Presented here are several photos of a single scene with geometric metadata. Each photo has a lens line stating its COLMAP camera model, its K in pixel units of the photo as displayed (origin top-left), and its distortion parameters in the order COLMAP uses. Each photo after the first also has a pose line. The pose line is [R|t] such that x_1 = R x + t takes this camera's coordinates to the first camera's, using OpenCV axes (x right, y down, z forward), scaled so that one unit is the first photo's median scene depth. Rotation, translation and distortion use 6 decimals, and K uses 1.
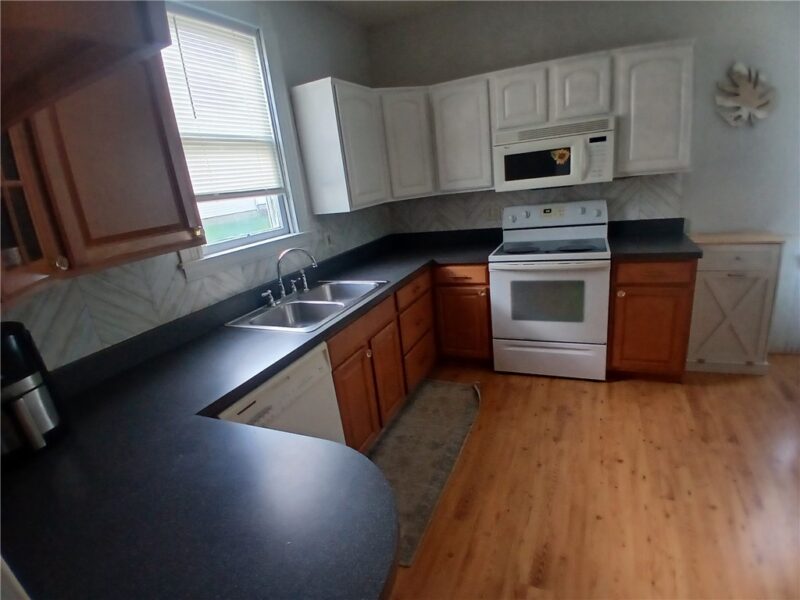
lens RADIAL K [[406.1, 0, 396.0], [0, 406.1, 311.5], [0, 0, 1]] dist [-0.000803, -0.042524]
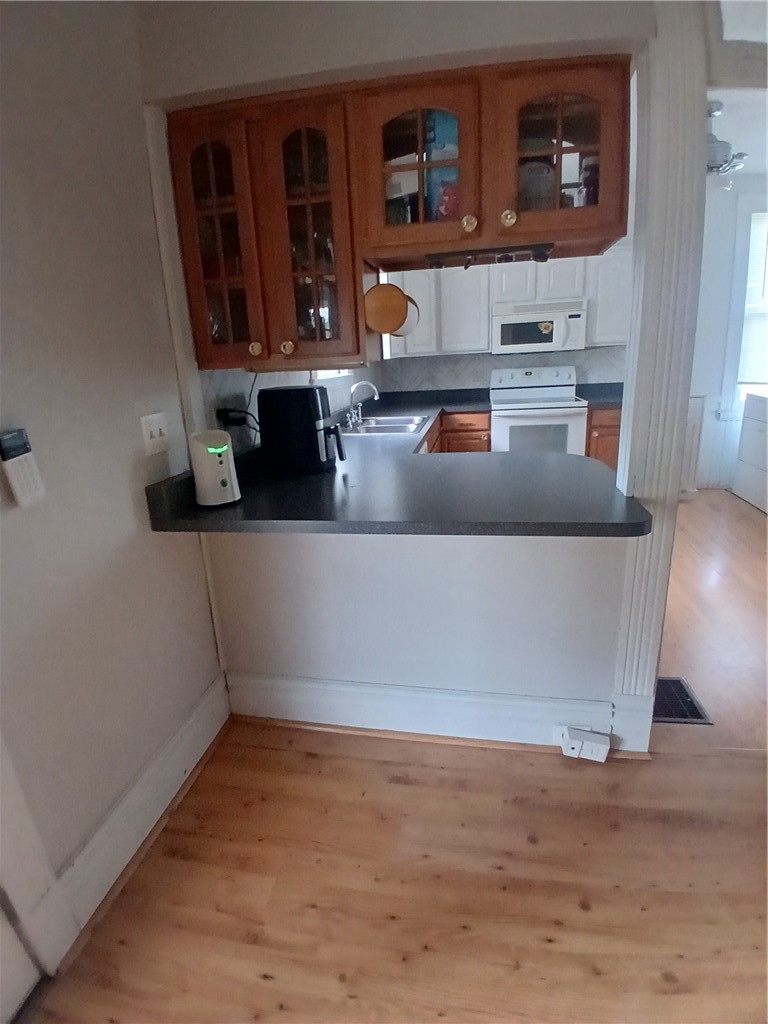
lens RADIAL K [[519.8, 0, 366.3], [0, 519.8, 511.8], [0, 0, 1]] dist [-0.000803, -0.042524]
pose [[0.973038, -0.004891, 0.230594, -0.500036], [0.015582, 0.998885, -0.044567, 0.246746], [-0.230119, 0.046959, 0.972029, -0.404789]]
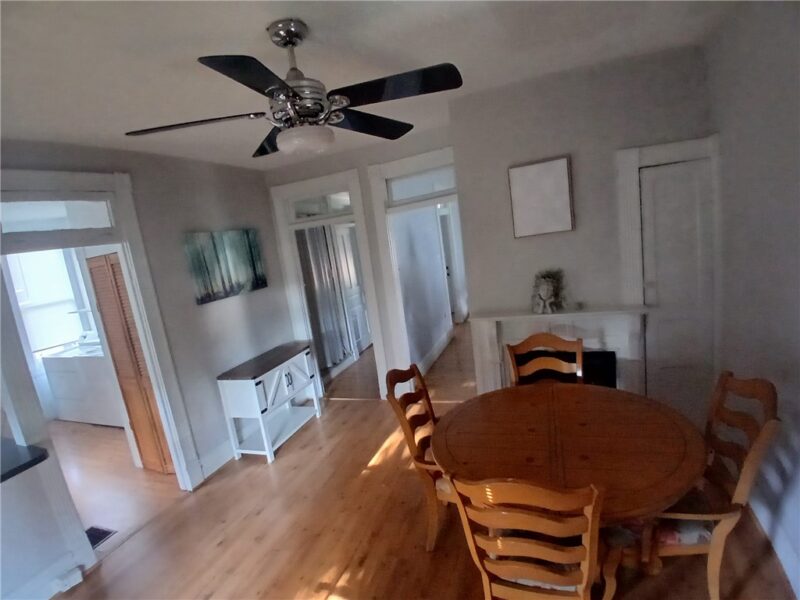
lens RADIAL K [[406.1, 0, 396.0], [0, 406.1, 311.5], [0, 0, 1]] dist [-0.000803, -0.042524]
pose [[-0.046247, -0.053740, 0.997483, -0.883689], [0.445925, 0.892426, 0.068754, 0.245553], [-0.893875, 0.447983, -0.017308, -0.693966]]
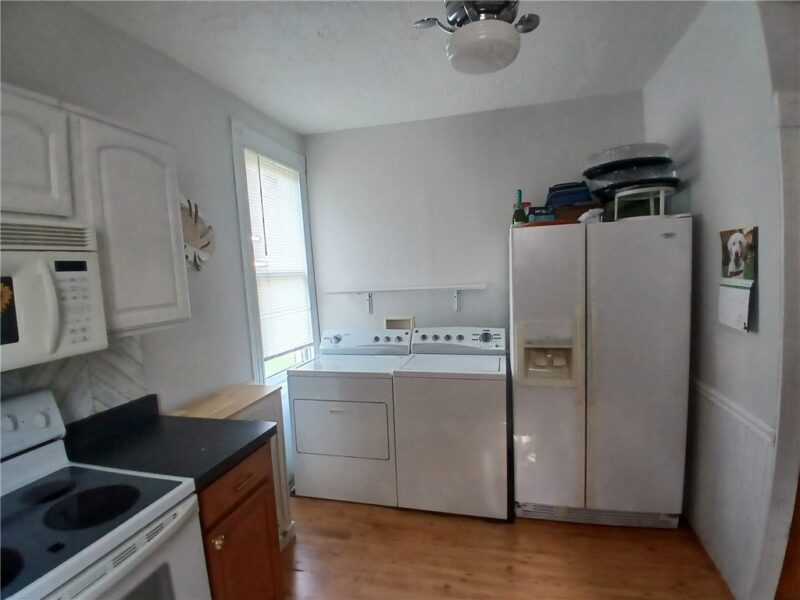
lens RADIAL K [[406.1, 0, 396.0], [0, 406.1, 311.5], [0, 0, 1]] dist [-0.000803, -0.042524]
pose [[-0.141440, 0.028237, 0.989544, -0.003031], [0.375609, 0.926377, 0.027253, -0.232743], [-0.915922, 0.375536, -0.141633, 0.689268]]
